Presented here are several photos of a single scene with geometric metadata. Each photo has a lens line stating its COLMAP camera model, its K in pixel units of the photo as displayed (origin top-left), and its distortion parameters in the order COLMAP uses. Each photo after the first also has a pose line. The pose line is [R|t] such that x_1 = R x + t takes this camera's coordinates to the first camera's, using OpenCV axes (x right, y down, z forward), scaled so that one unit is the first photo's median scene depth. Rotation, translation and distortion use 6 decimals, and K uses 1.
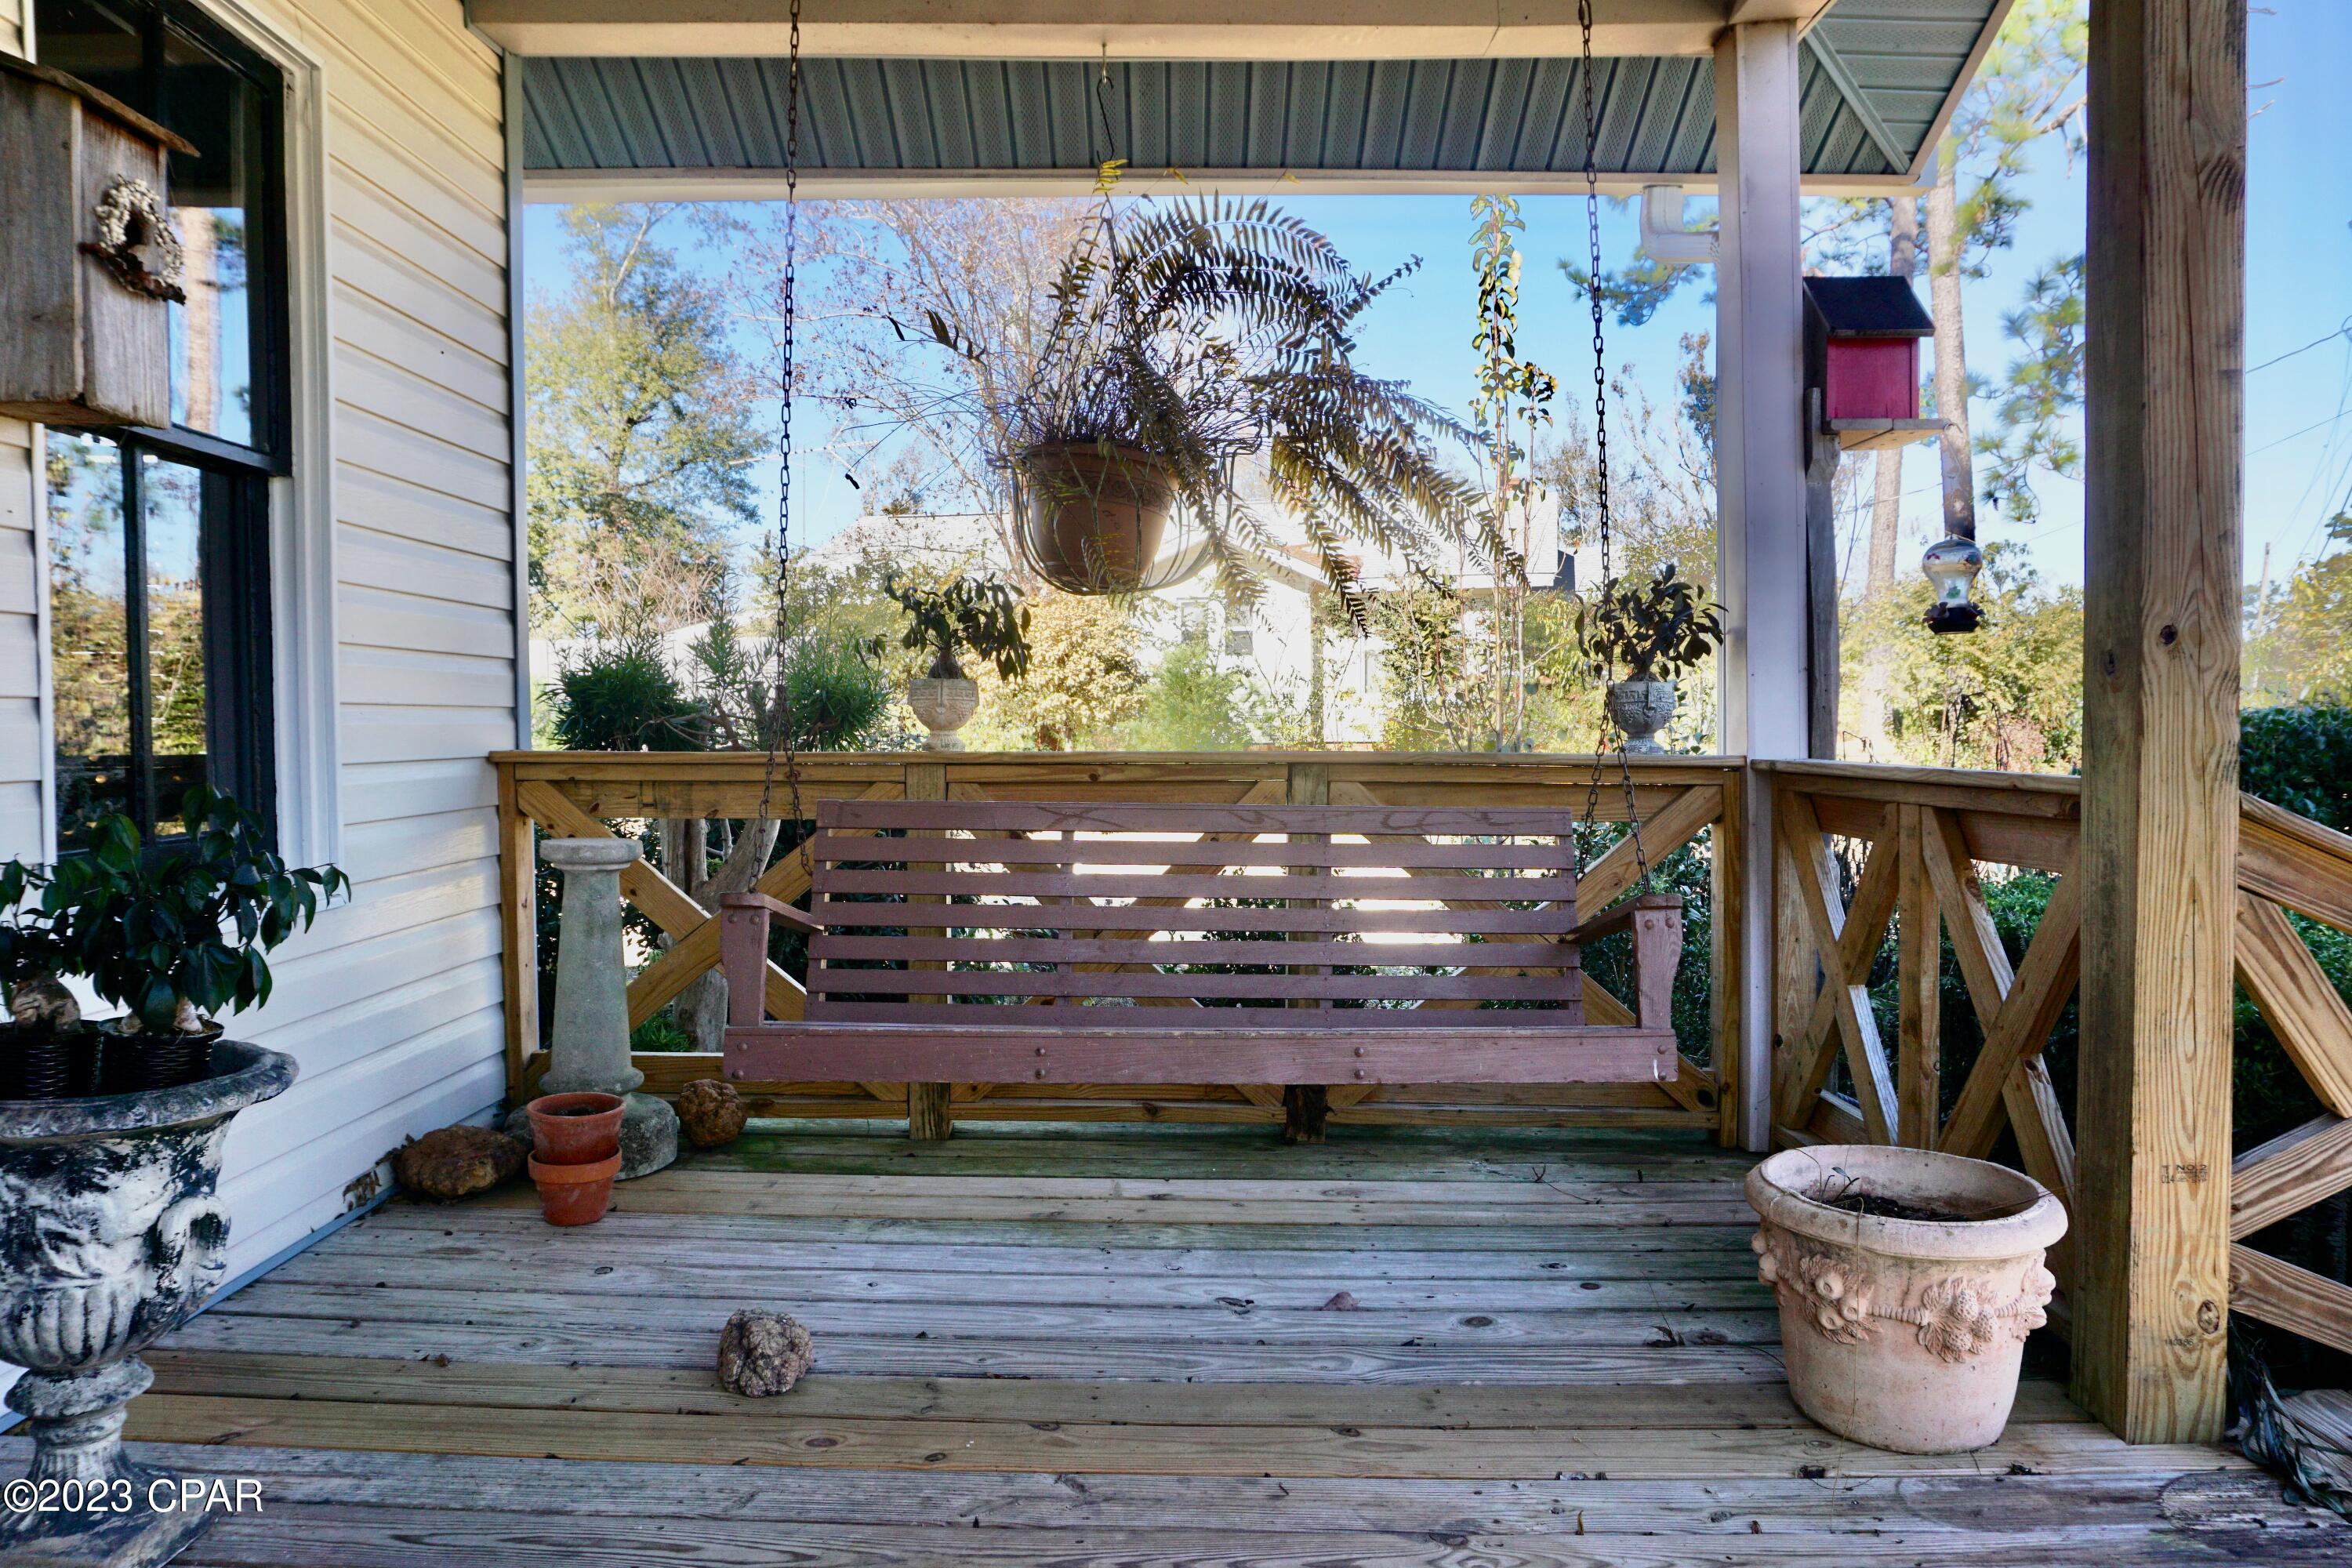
lens RADIAL K [[1569.6, 0, 1176.0], [0, 1569.6, 784.0], [0, 0, 1]] dist [-0.054863, 0.036914]
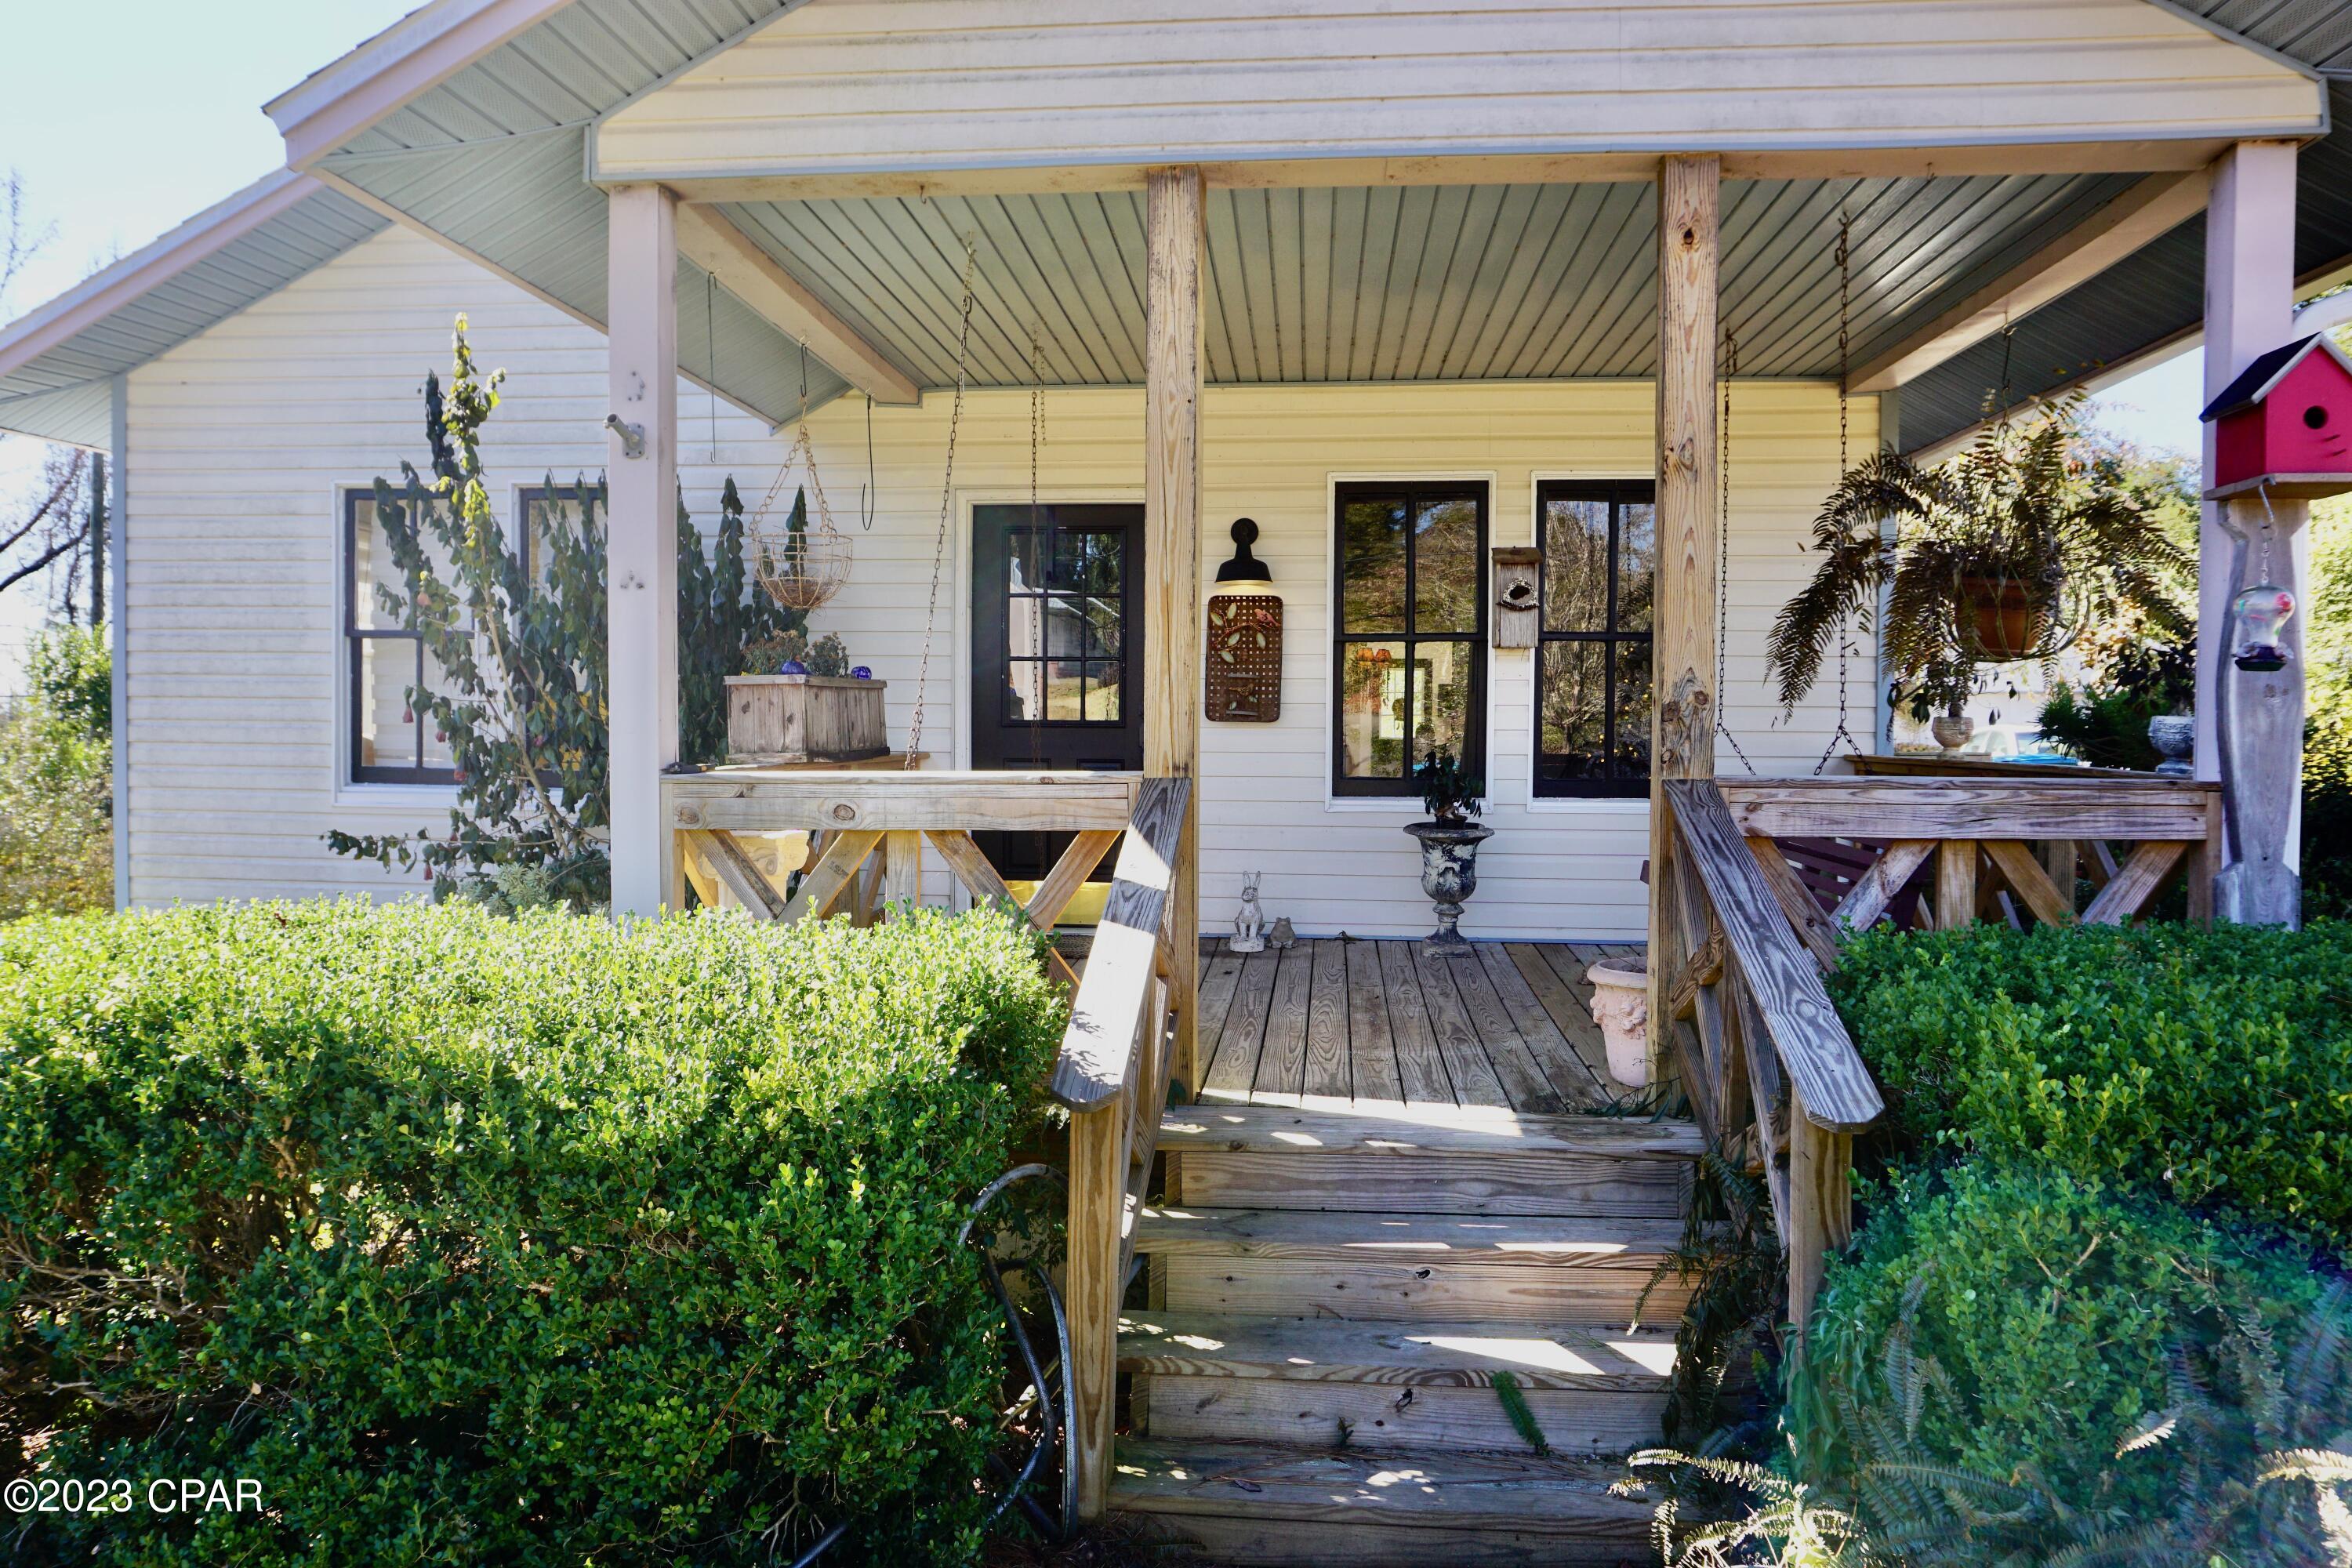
lens RADIAL K [[1569.6, 0, 1176.0], [0, 1569.6, 784.0], [0, 0, 1]] dist [-0.054863, 0.036914]
pose [[-0.097810, 0.046405, -0.994123, 2.439833], [-0.043171, 0.997774, 0.050823, -0.071690], [0.994268, 0.047888, -0.095589, 0.507991]]
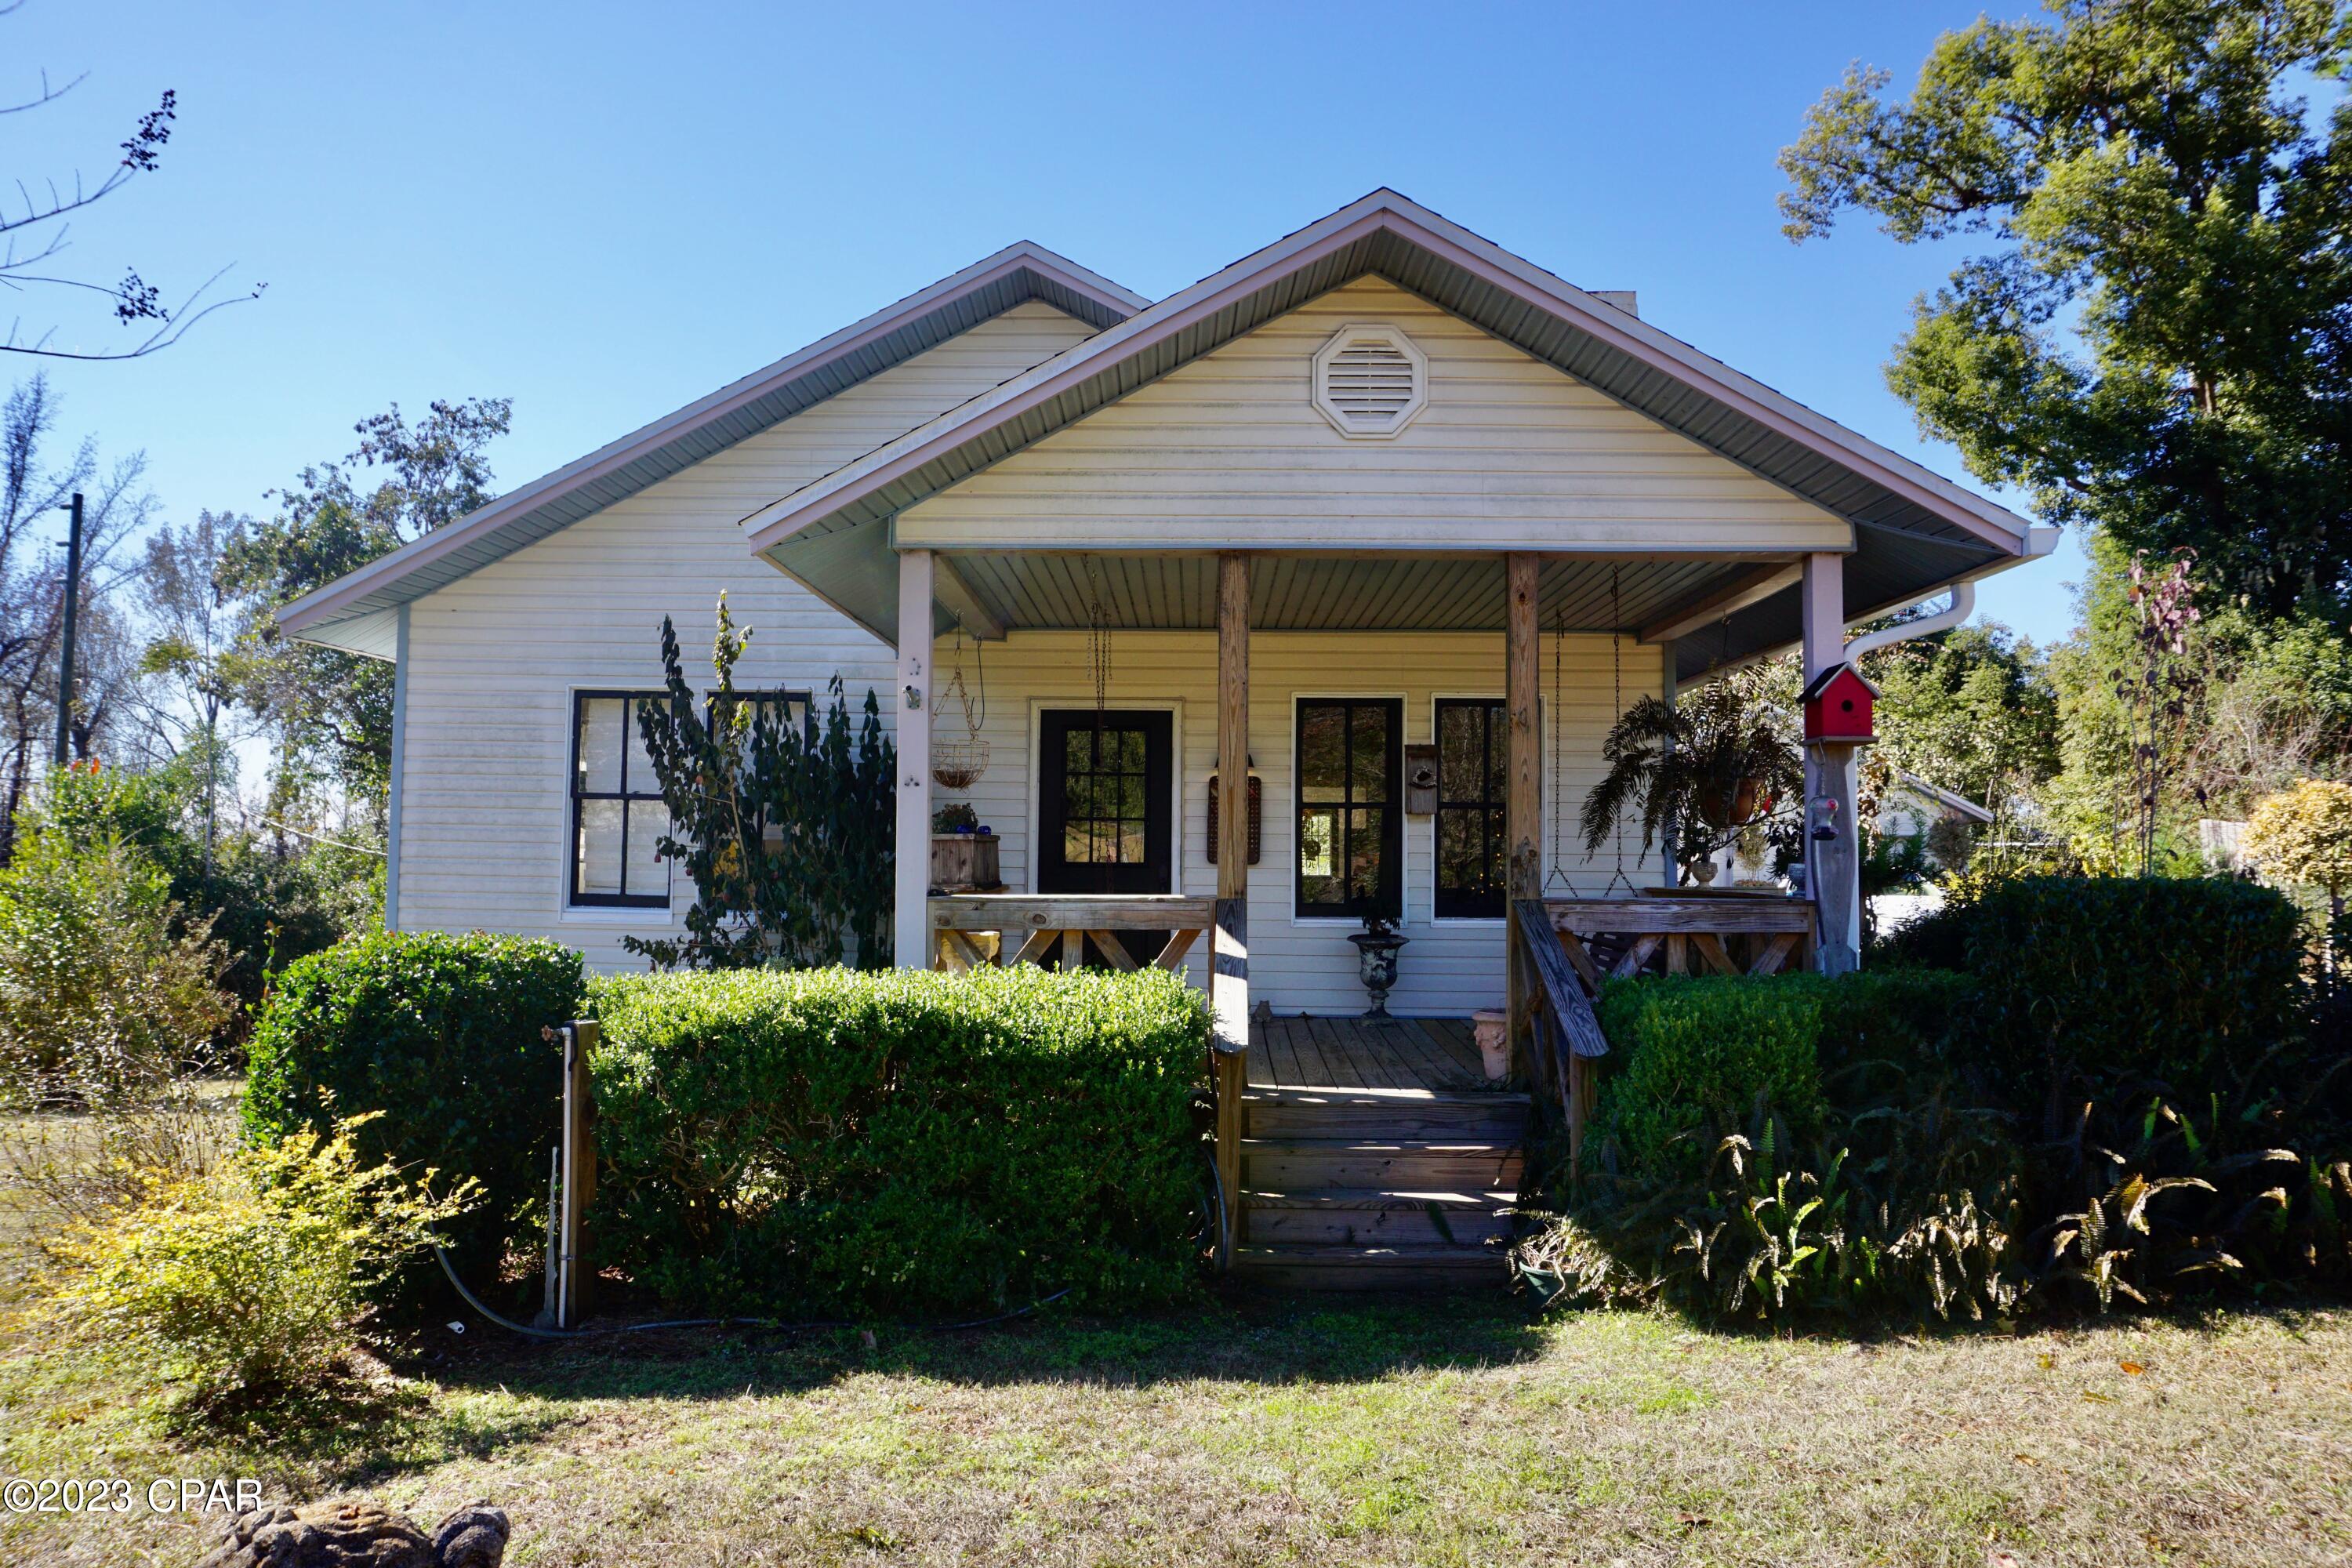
lens RADIAL K [[1524.2, 0, 1176.0], [0, 1524.2, 784.0], [0, 0, 1]] dist [-0.070121, 0.031557]
pose [[-0.034334, -0.042857, -0.998491, 3.638918], [-0.047737, 0.998010, -0.041195, -0.084090], [0.998270, 0.046250, -0.036311, 0.323152]]
